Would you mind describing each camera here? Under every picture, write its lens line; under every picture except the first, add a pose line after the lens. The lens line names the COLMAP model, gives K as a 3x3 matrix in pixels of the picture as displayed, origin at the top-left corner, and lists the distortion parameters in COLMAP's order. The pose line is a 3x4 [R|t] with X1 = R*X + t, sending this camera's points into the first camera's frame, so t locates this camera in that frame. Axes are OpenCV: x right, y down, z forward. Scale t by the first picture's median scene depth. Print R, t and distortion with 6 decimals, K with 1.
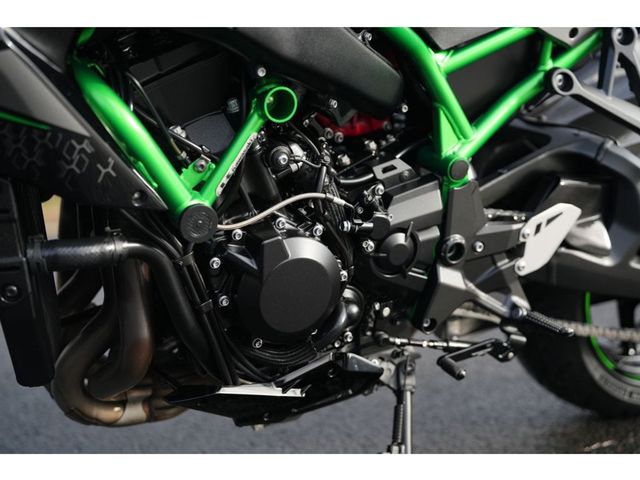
lens RADIAL K [[927.9, 0, 320.0], [0, 927.9, 240.0], [0, 0, 1]] dist [-0.031989, 0.817775]
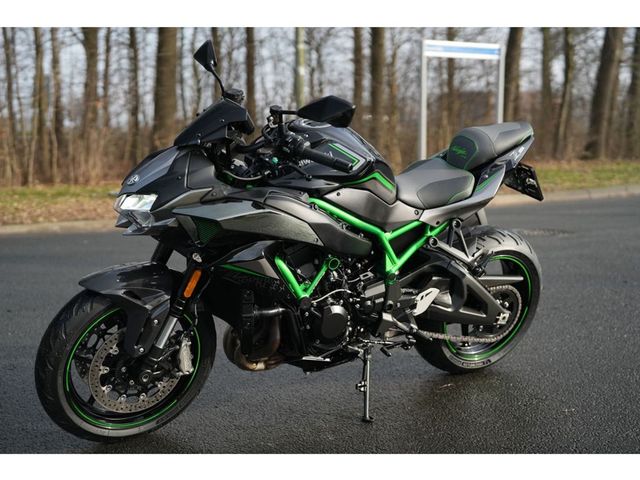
lens RADIAL K [[927.9, 0, 320.0], [0, 927.9, 240.0], [0, 0, 1]] dist [-0.031989, 0.817775]
pose [[0.996406, 0.036526, 0.076422, -0.249151], [-0.038889, 0.998803, 0.029669, -0.242031], [-0.075247, -0.032534, 0.996634, -1.543721]]
